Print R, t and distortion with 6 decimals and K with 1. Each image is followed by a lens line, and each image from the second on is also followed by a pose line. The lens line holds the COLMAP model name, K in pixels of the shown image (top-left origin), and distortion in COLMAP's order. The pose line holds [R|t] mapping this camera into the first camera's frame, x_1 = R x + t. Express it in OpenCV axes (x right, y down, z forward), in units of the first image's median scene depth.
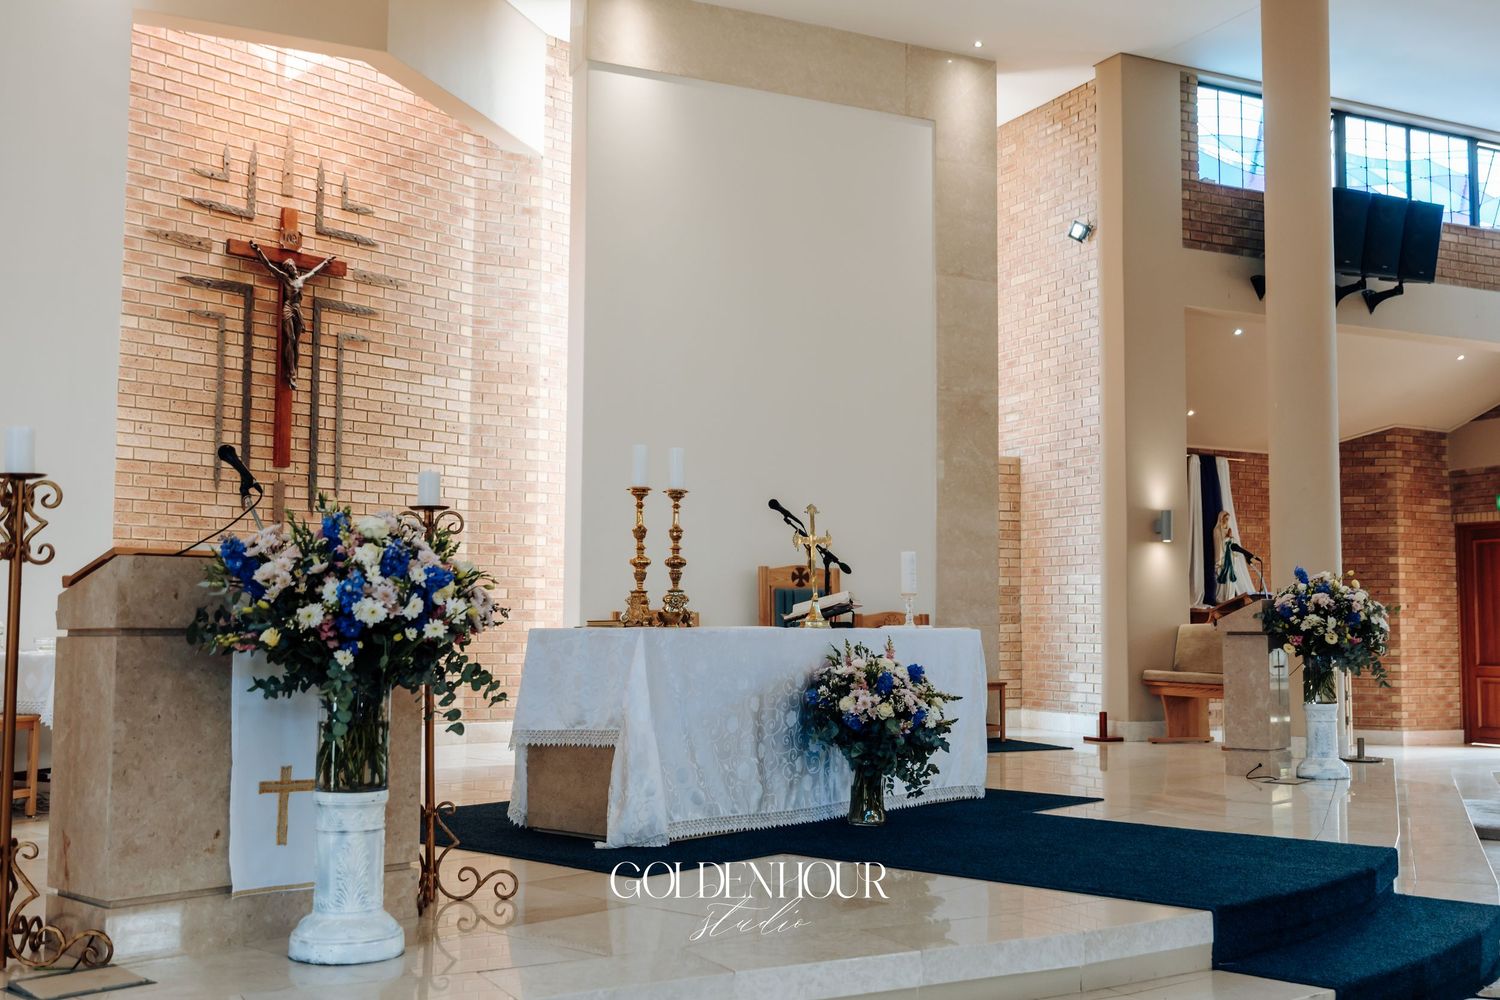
lens RADIAL K [[1516.6, 0, 752.1], [0, 1516.6, 517.6], [0, 0, 1]] dist [0.000123, -0.095997]
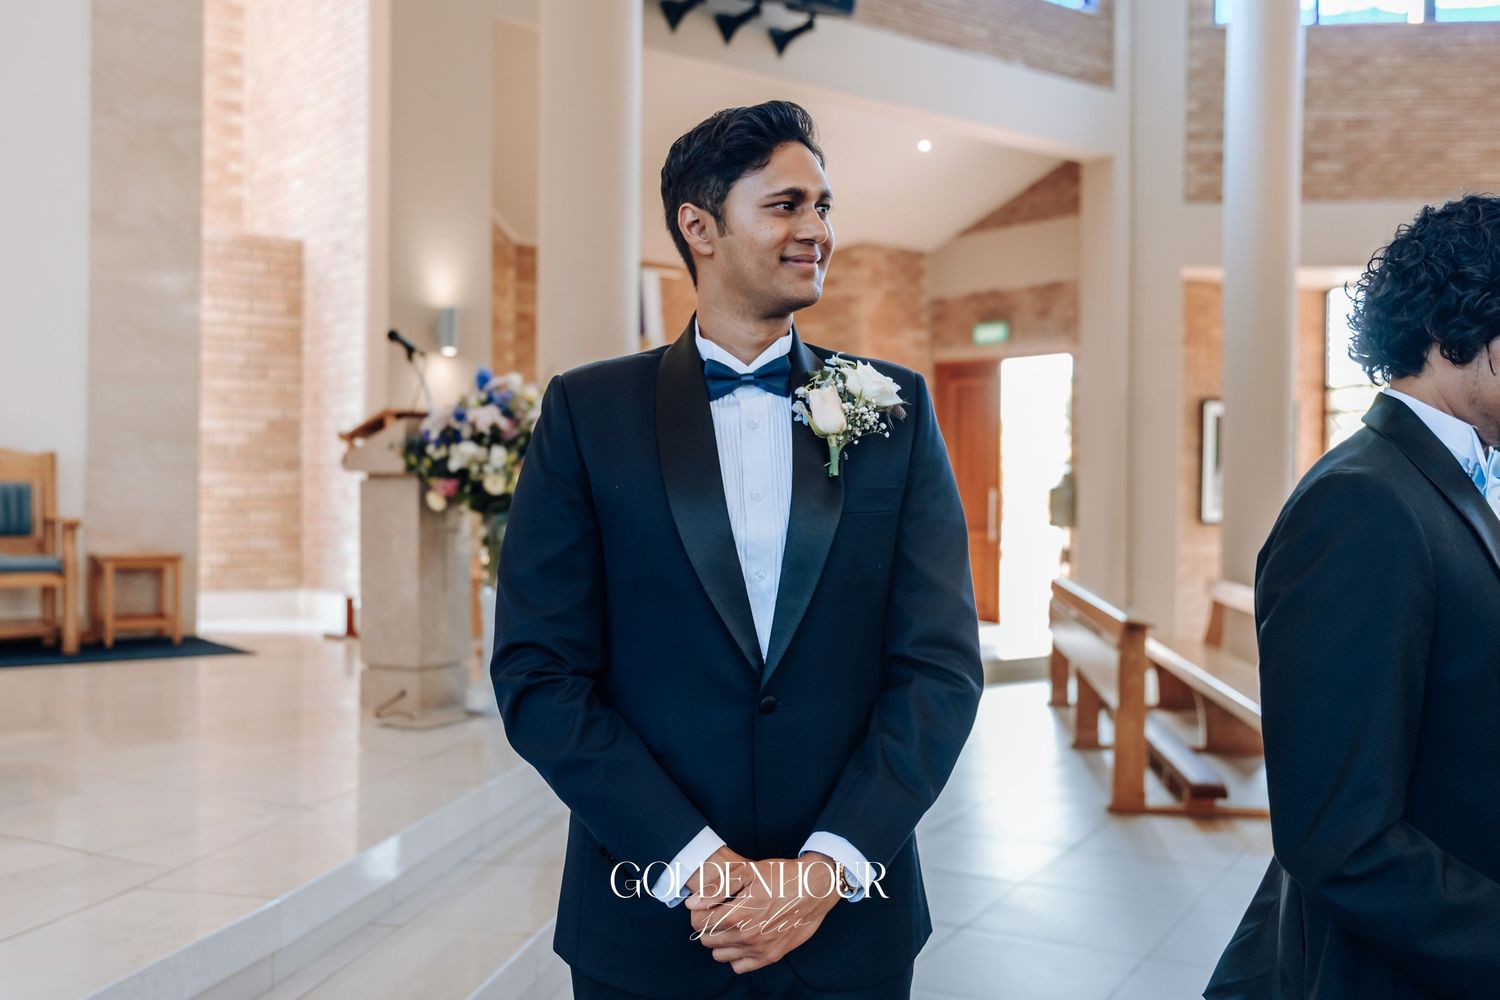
lens RADIAL K [[1494.7, 0, 750.0], [0, 1494.7, 500.0], [0, 0, 1]] dist [0.012836, -0.003724]
pose [[0.974971, 0.003332, 0.222309, 0.234419], [-0.020286, 0.997050, 0.074026, 0.027209], [-0.221407, -0.076683, 0.972162, 0.271210]]
